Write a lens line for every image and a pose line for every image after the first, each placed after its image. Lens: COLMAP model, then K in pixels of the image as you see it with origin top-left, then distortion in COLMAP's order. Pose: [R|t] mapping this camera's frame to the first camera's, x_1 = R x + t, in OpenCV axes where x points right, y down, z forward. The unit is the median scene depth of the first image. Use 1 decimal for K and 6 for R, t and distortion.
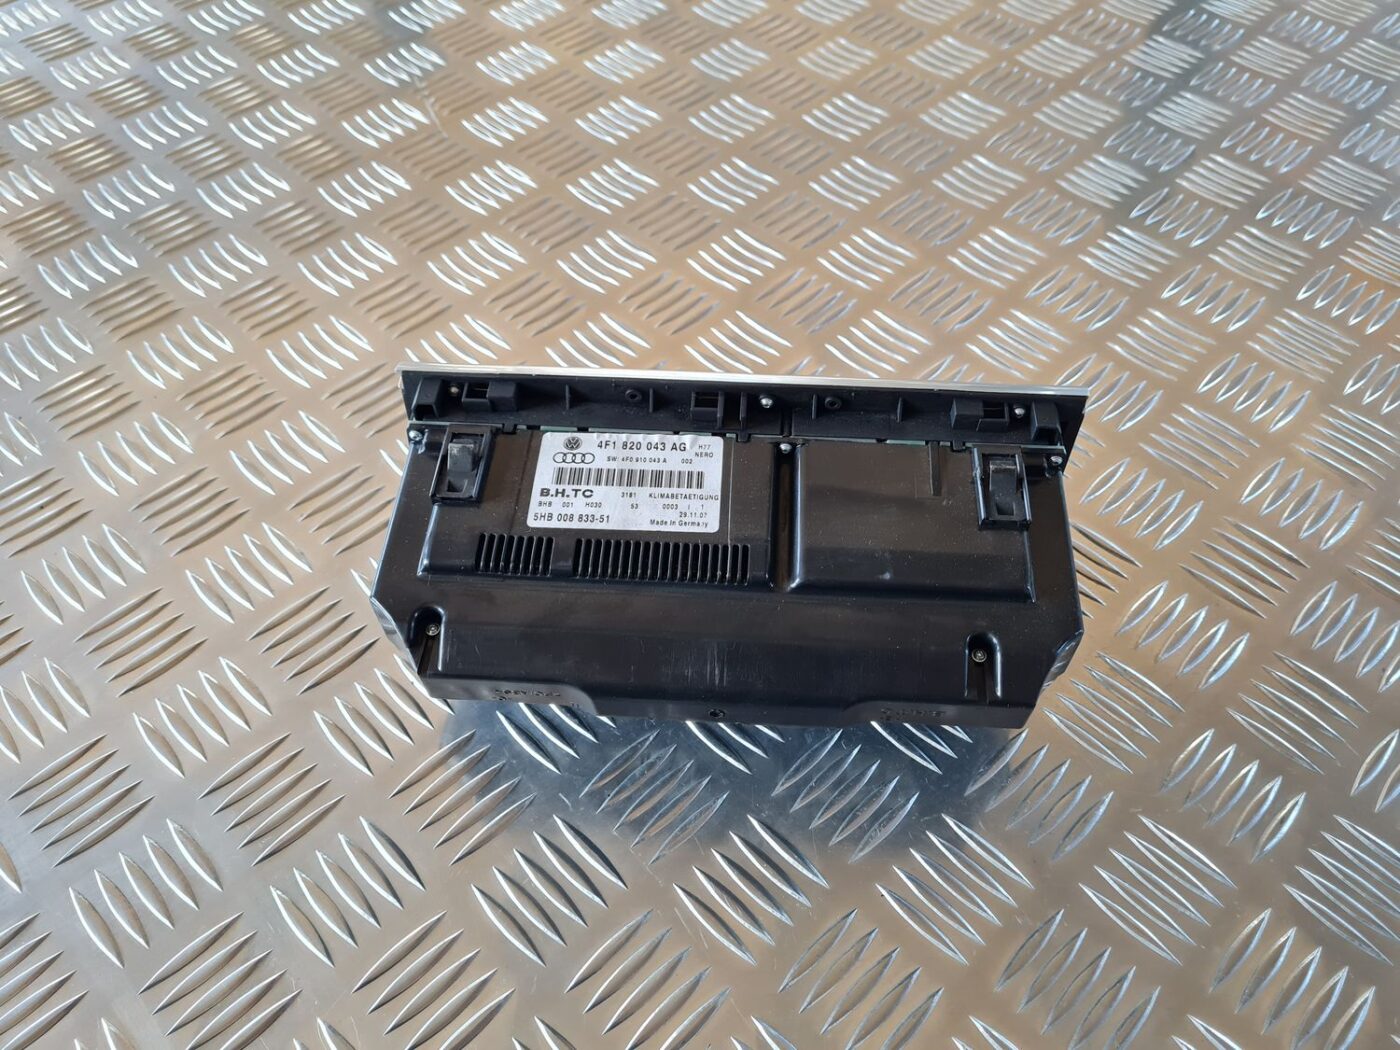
lens RADIAL K [[1175.9, 0, 701.6], [0, 1175.9, 552.8], [0, 0, 1]] dist [0.008074, -0.010641]
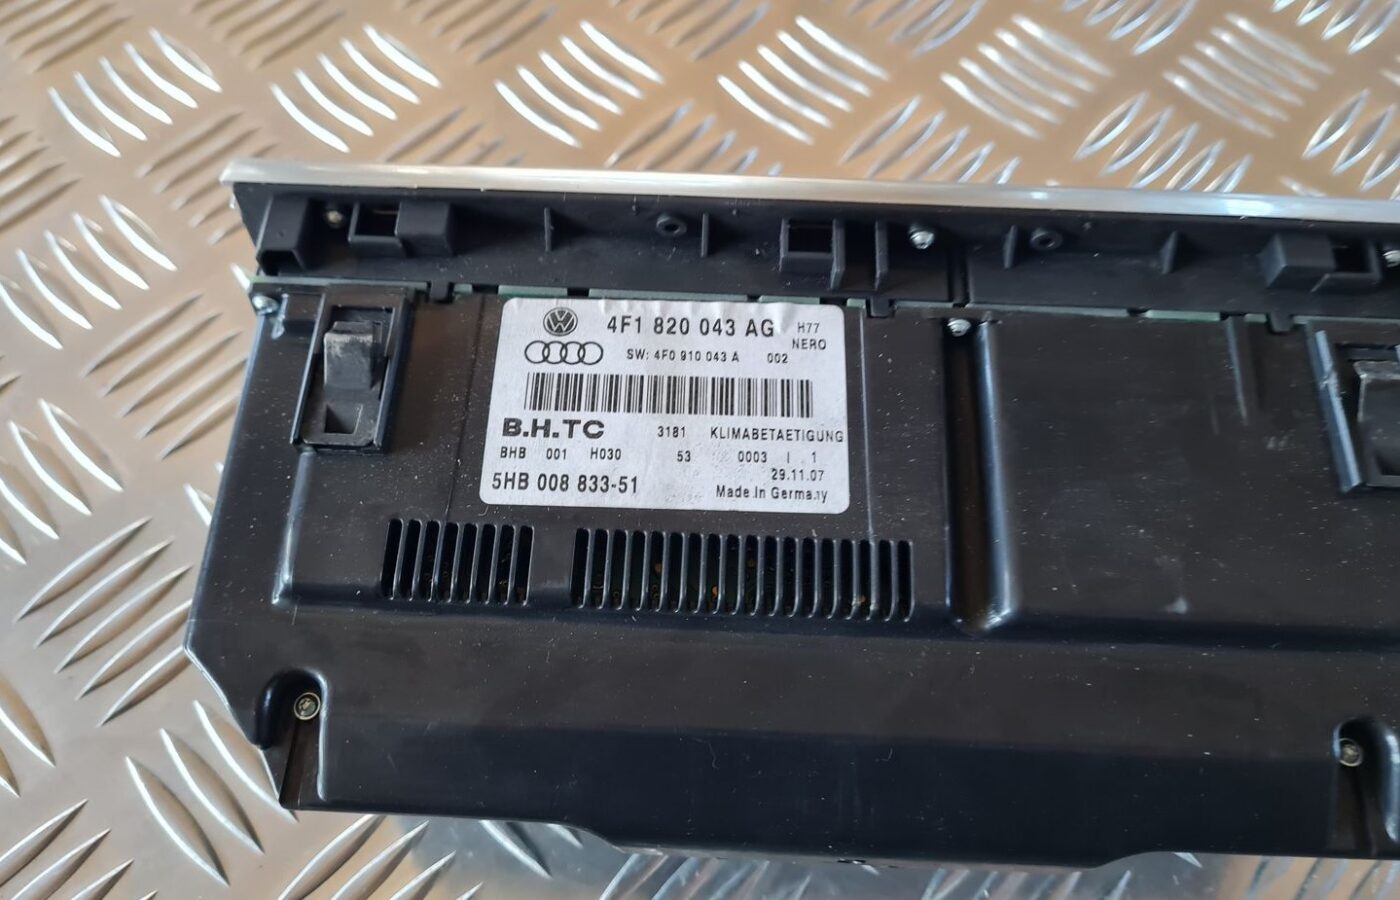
lens RADIAL K [[1321.1, 0, 700.0], [0, 1321.1, 450.0], [0, 0, 1]] dist [-0.005639, -0.007961]
pose [[0.999757, -0.011325, 0.018907, -0.059738], [0.008380, 0.988781, 0.149138, -0.127223], [-0.020384, -0.148944, 0.988636, 0.408126]]
